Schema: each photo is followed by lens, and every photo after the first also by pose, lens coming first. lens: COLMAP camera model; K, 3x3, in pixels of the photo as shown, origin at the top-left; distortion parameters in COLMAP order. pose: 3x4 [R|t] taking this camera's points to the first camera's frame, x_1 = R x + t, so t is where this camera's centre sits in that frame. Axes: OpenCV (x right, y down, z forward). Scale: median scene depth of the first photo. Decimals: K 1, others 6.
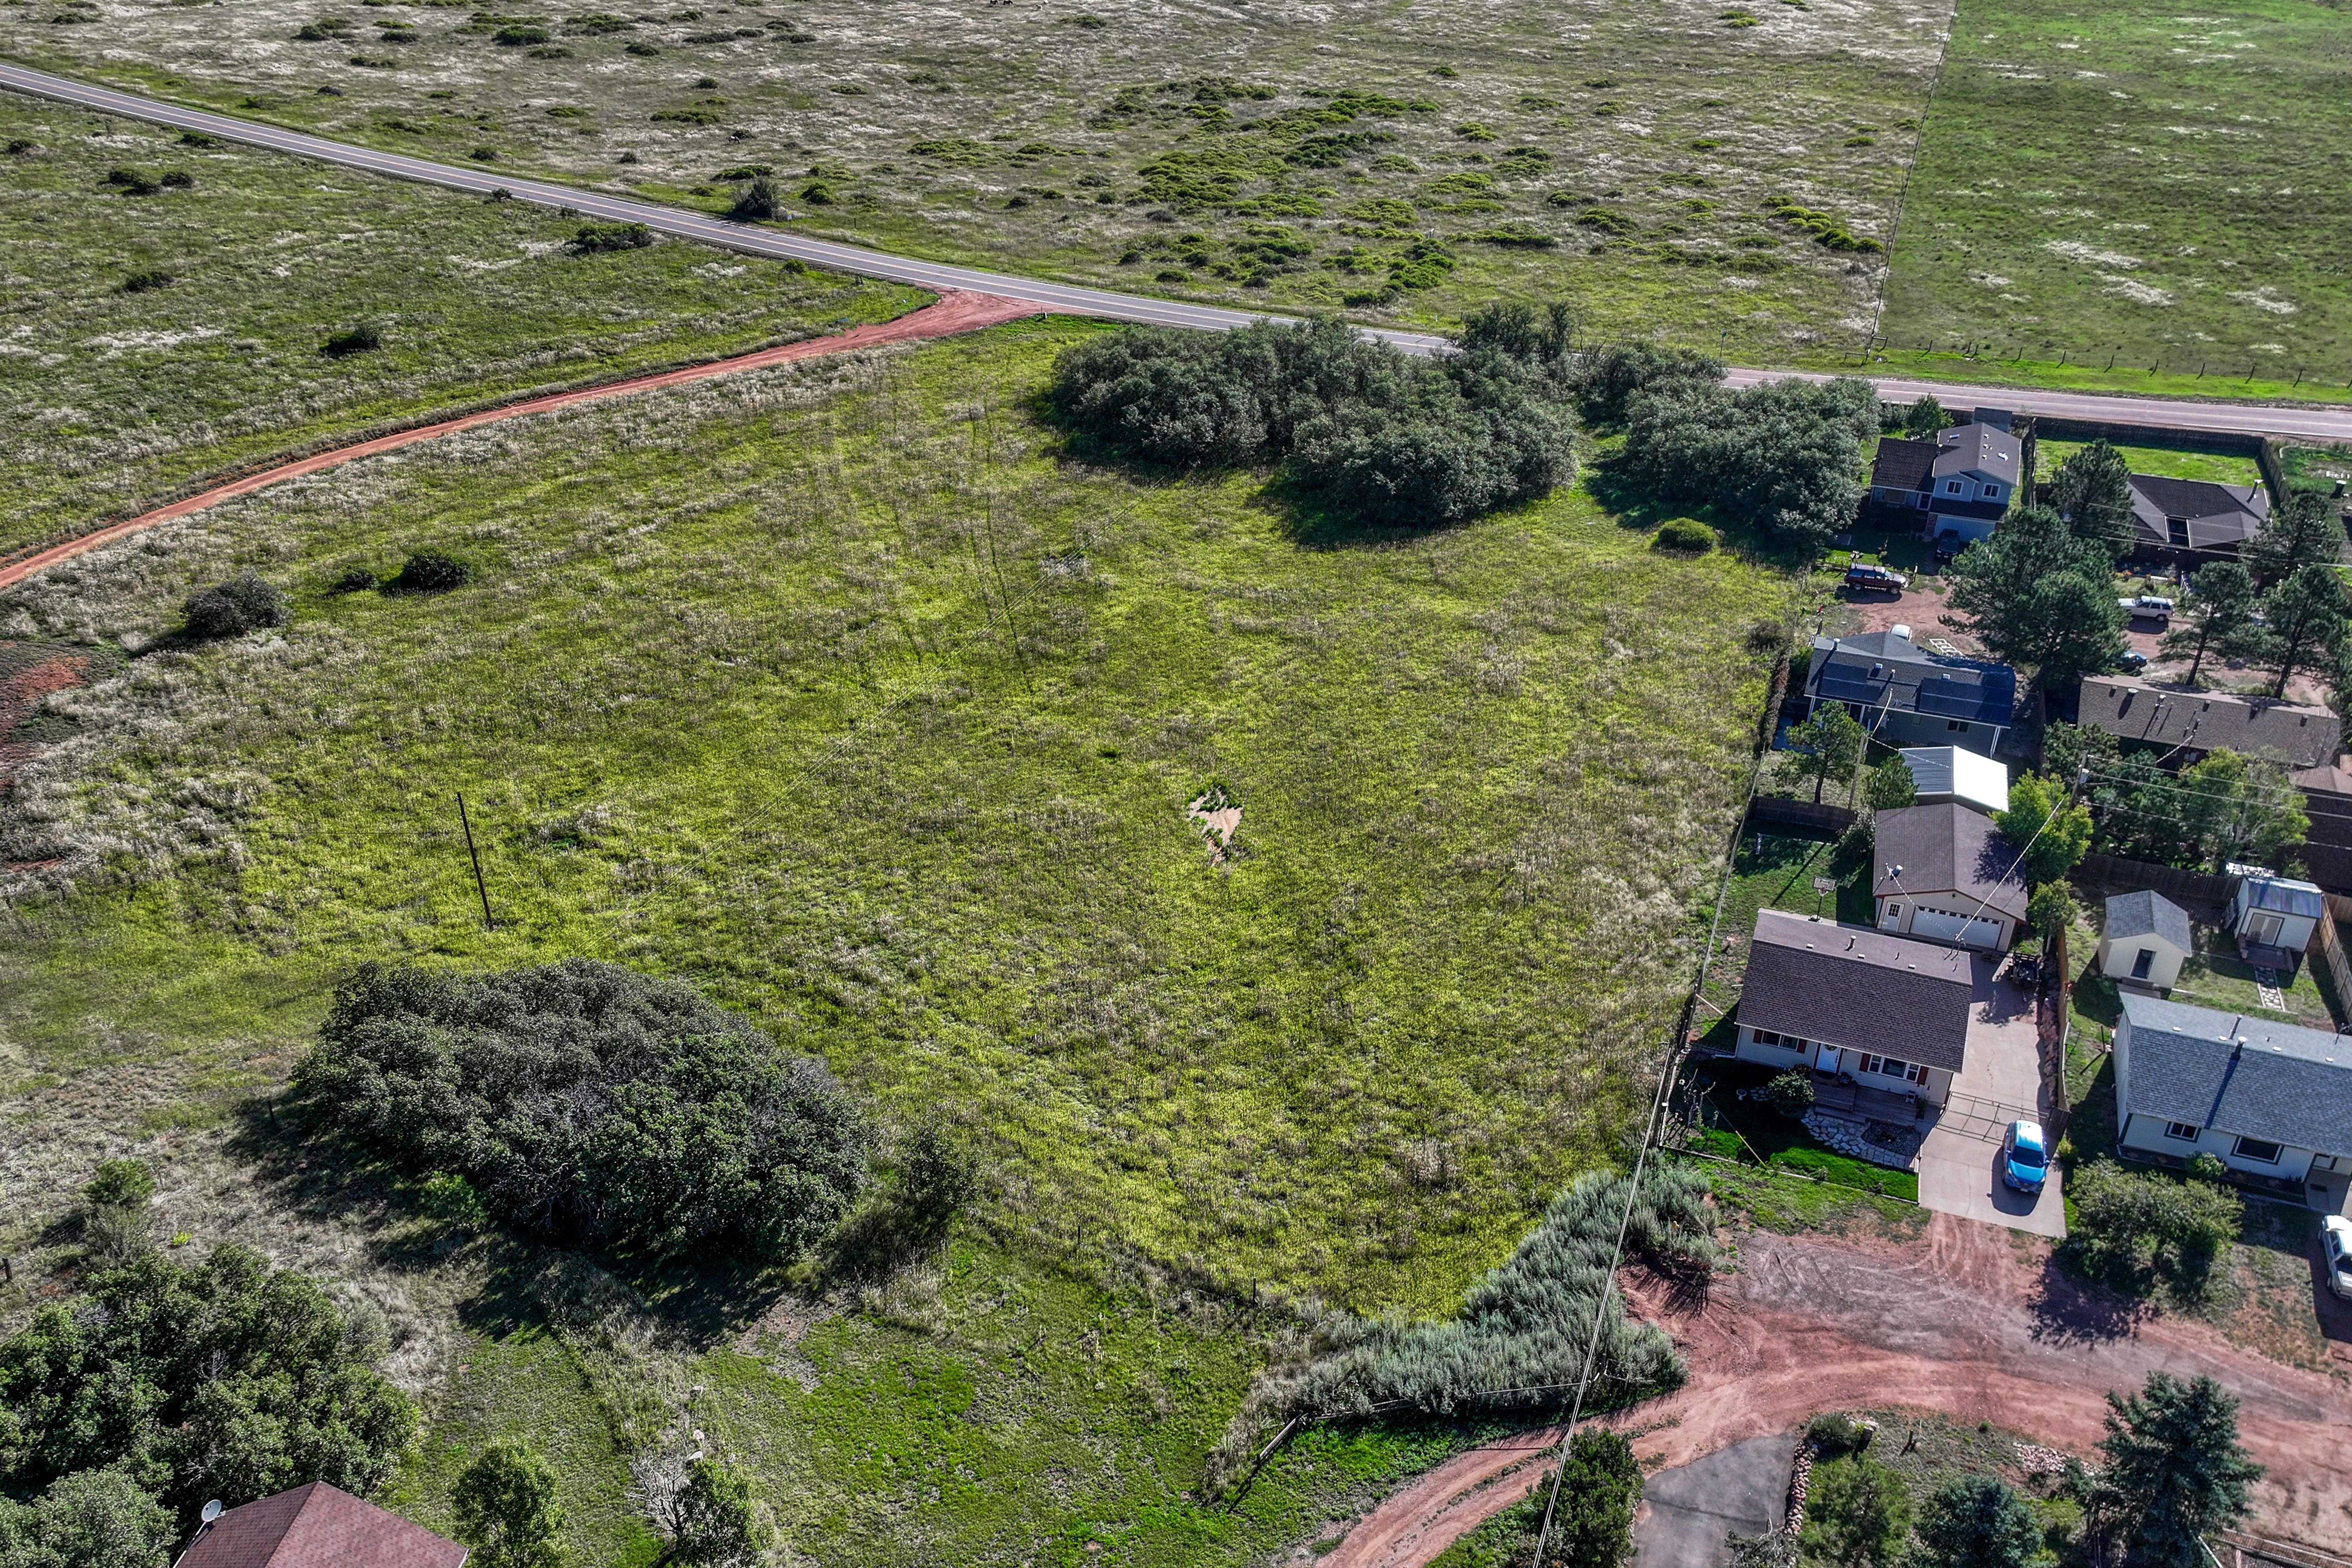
lens RADIAL K [[1939.8, 0, 1175.6], [0, 1939.8, 785.0], [0, 0, 1]] dist [0.068595, -0.068377]
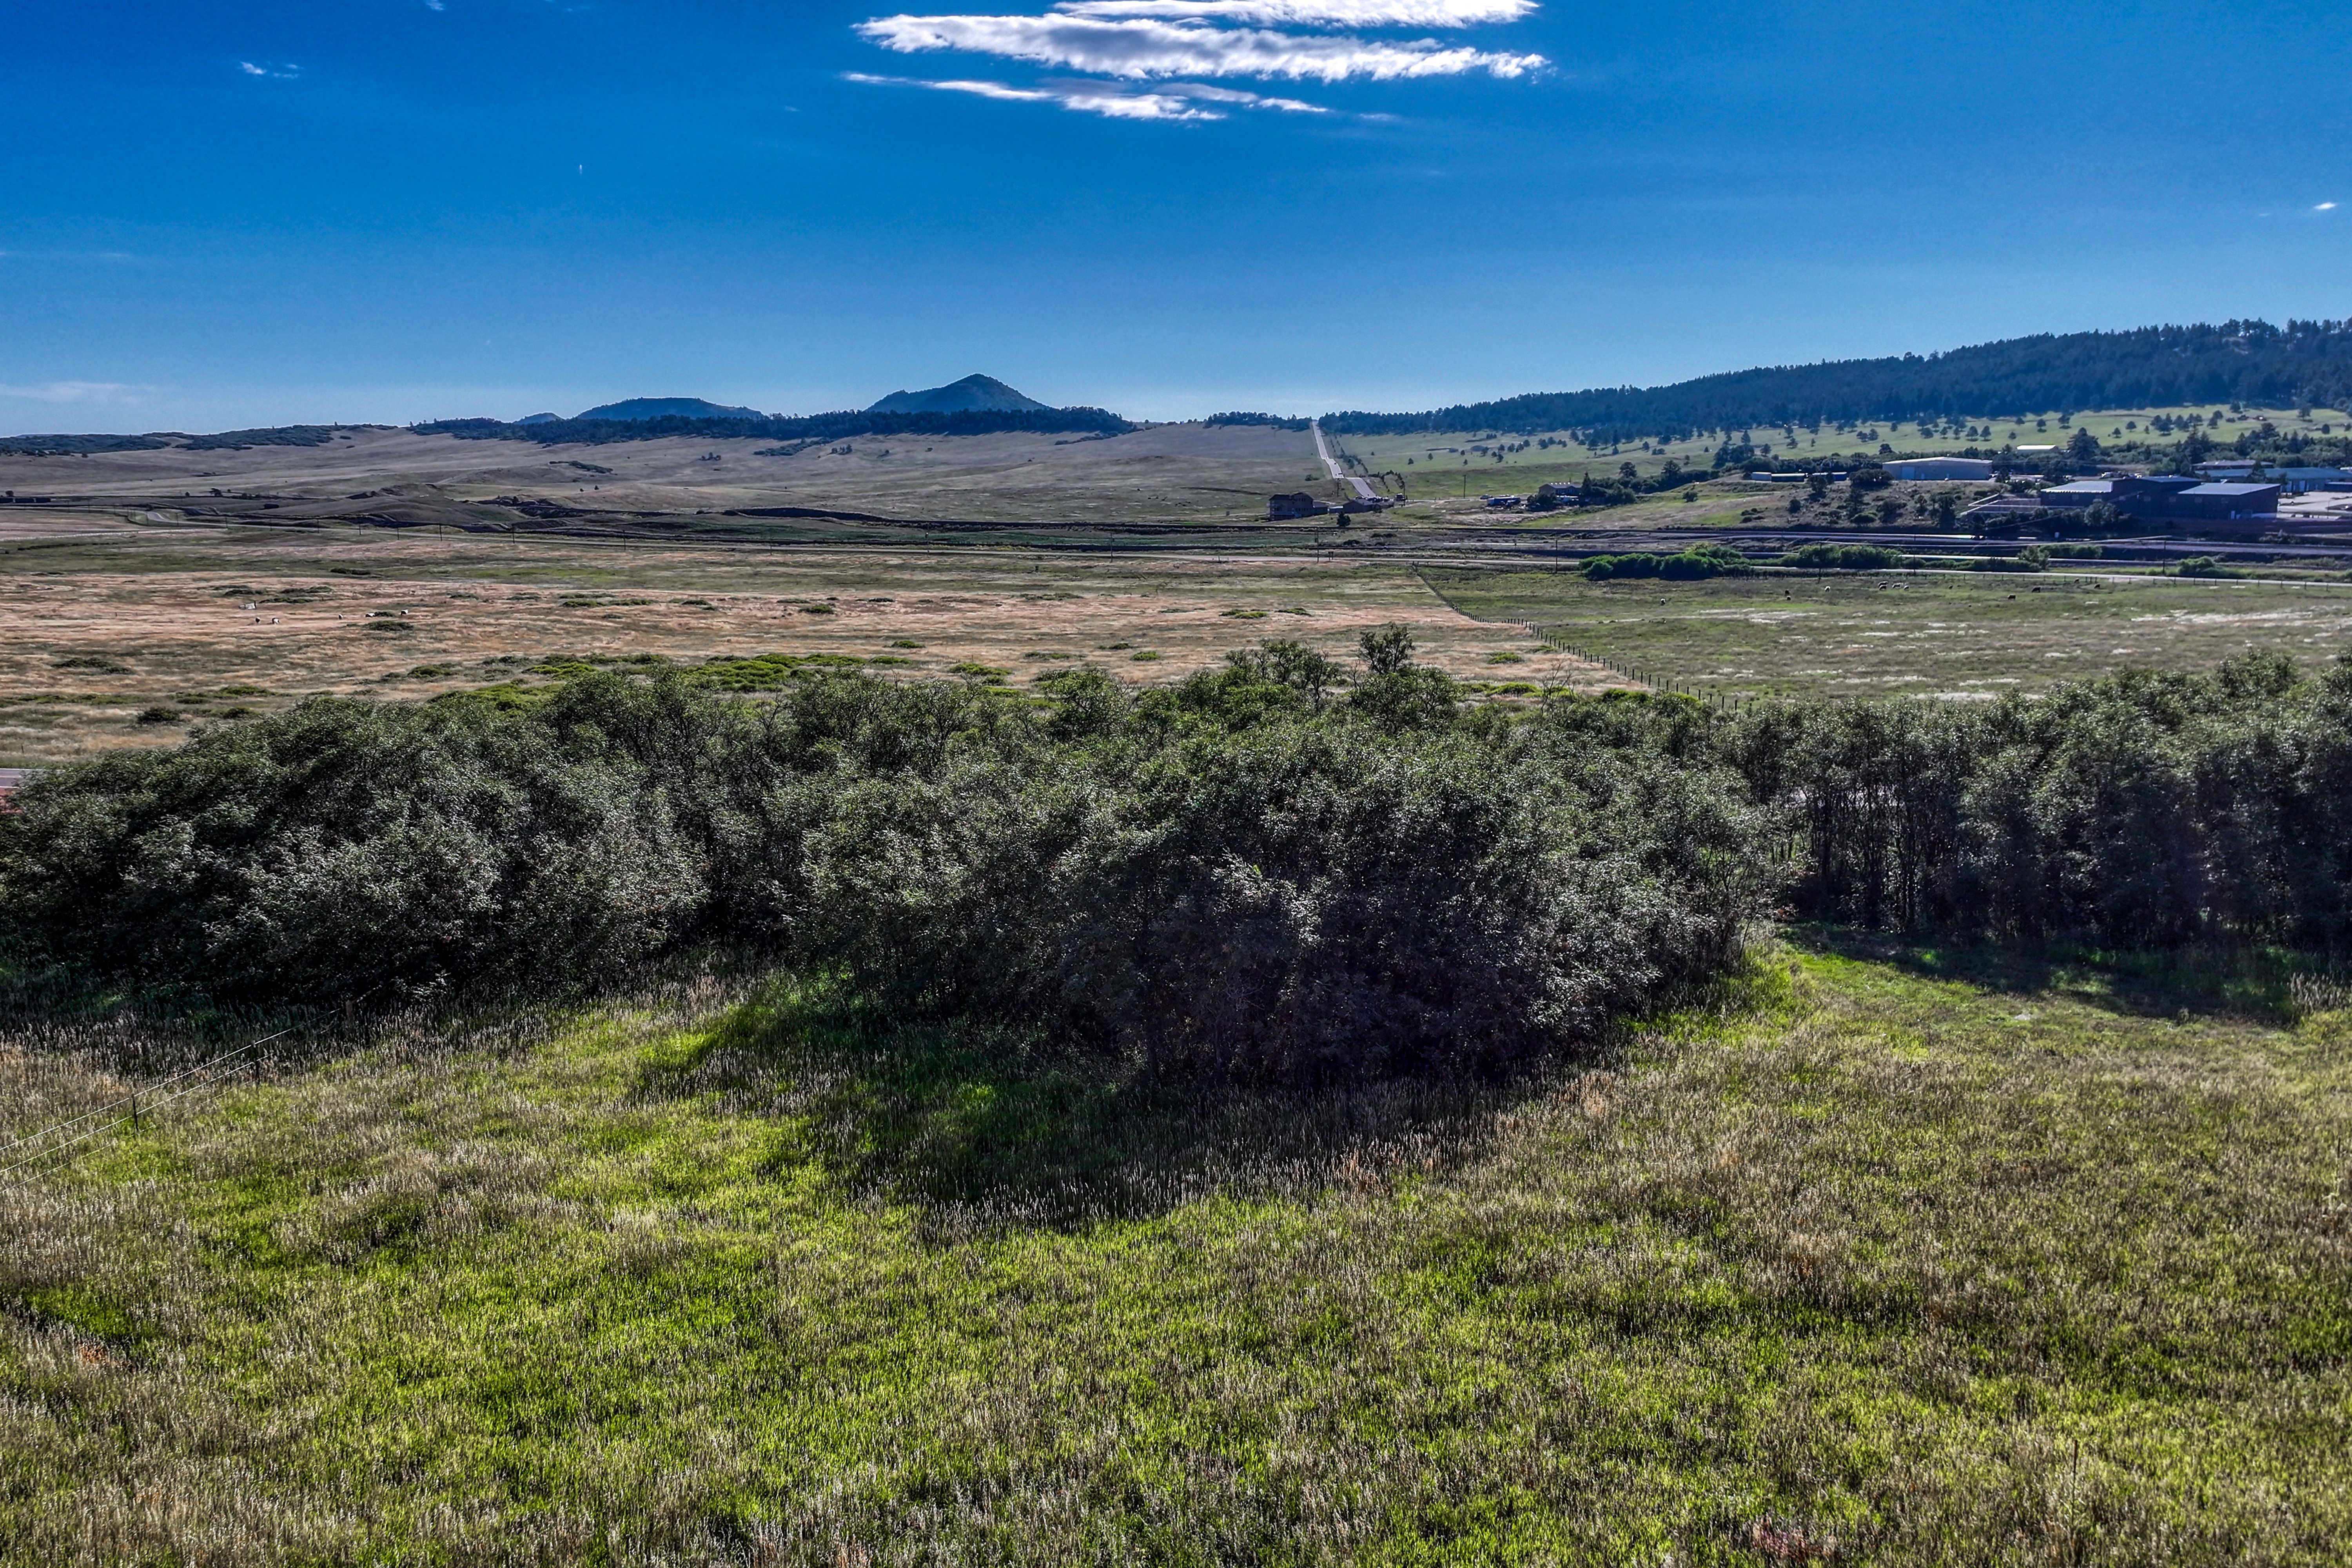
lens RADIAL K [[1939.8, 0, 1178.6], [0, 1939.8, 784.9], [0, 0, 1]] dist [0.068595, -0.068377]
pose [[0.952834, -0.052343, 0.298944, 0.029771], [0.164305, 0.917146, -0.363107, -0.083681], [-0.255170, 0.395098, 0.882488, 0.763014]]
